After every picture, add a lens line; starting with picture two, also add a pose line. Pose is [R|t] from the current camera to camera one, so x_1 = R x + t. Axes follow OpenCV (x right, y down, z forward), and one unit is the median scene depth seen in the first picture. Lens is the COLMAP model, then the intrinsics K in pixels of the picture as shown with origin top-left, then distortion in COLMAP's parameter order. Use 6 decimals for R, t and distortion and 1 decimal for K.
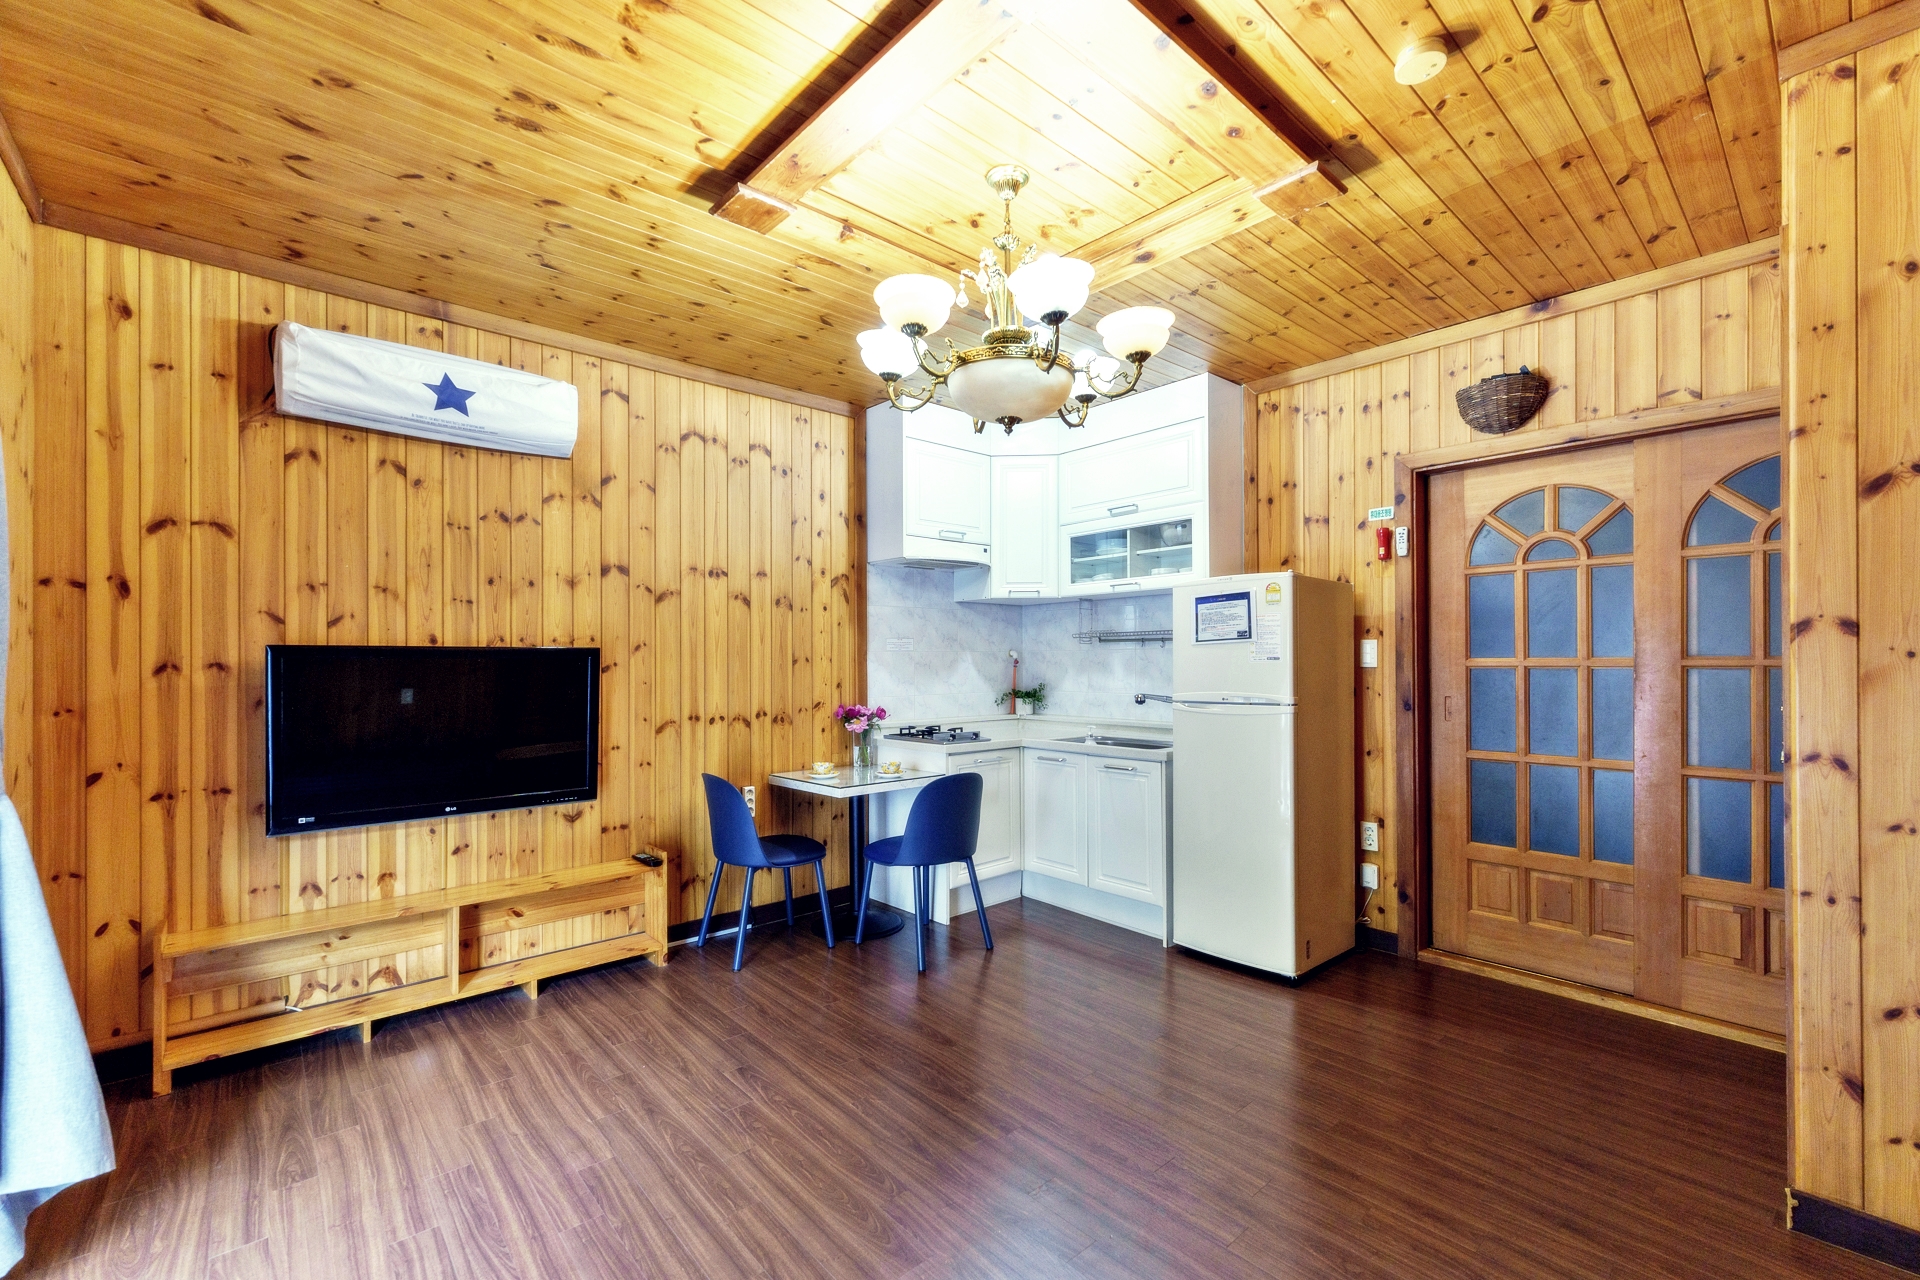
lens RADIAL K [[793.0, 0, 953.9], [0, 793.0, 650.9], [0, 0, 1]] dist [0.000916, 0.000059]
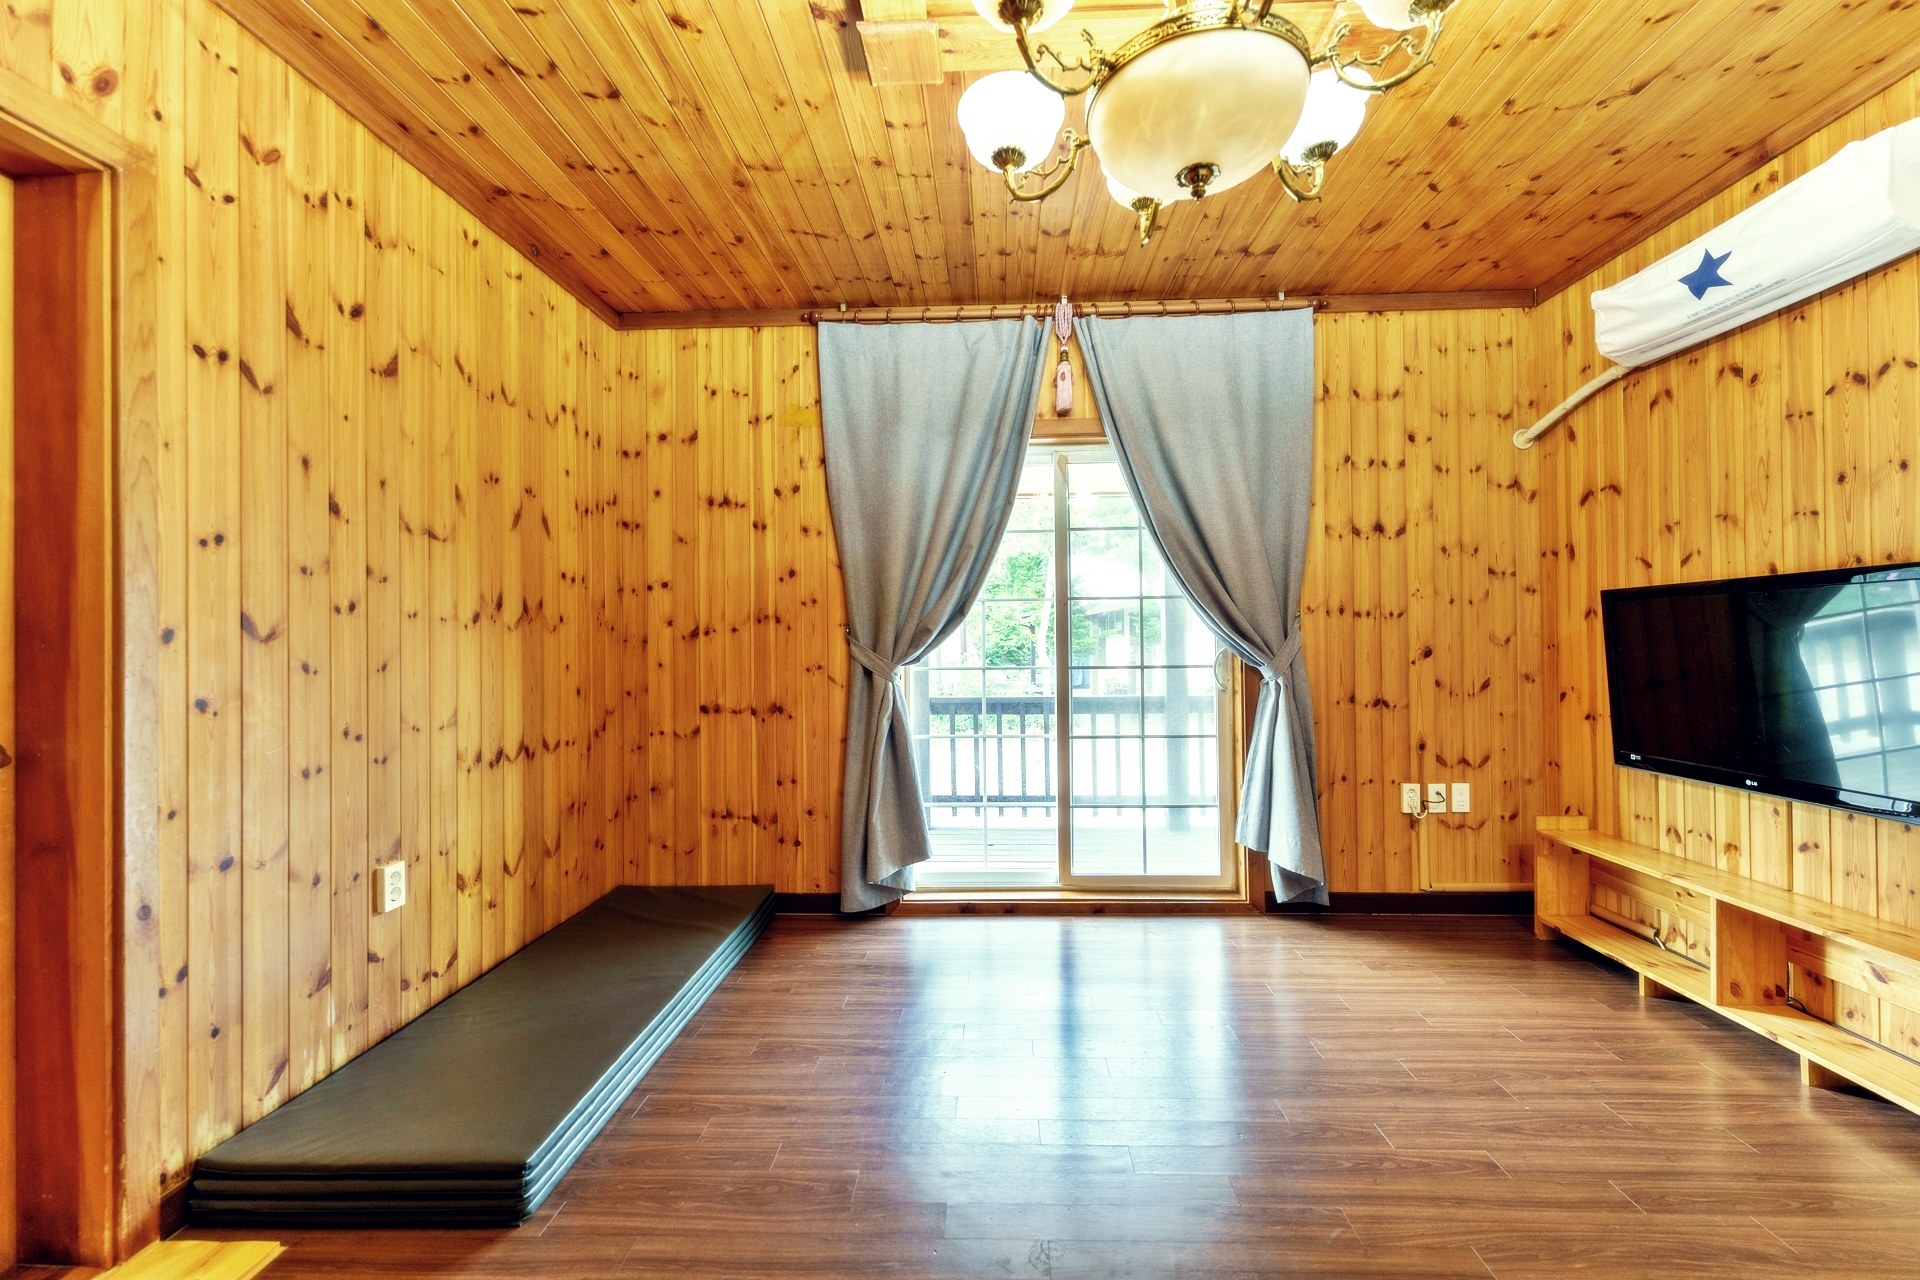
lens RADIAL K [[787.5, 0, 960.6], [0, 787.5, 626.7], [0, 0, 1]] dist [0.001687, 0.000037]
pose [[-0.695269, -0.004761, -0.718733, 0.507096], [0.022959, 0.999321, -0.028829, 0.050536], [0.718382, -0.036545, -0.694688, 1.038375]]
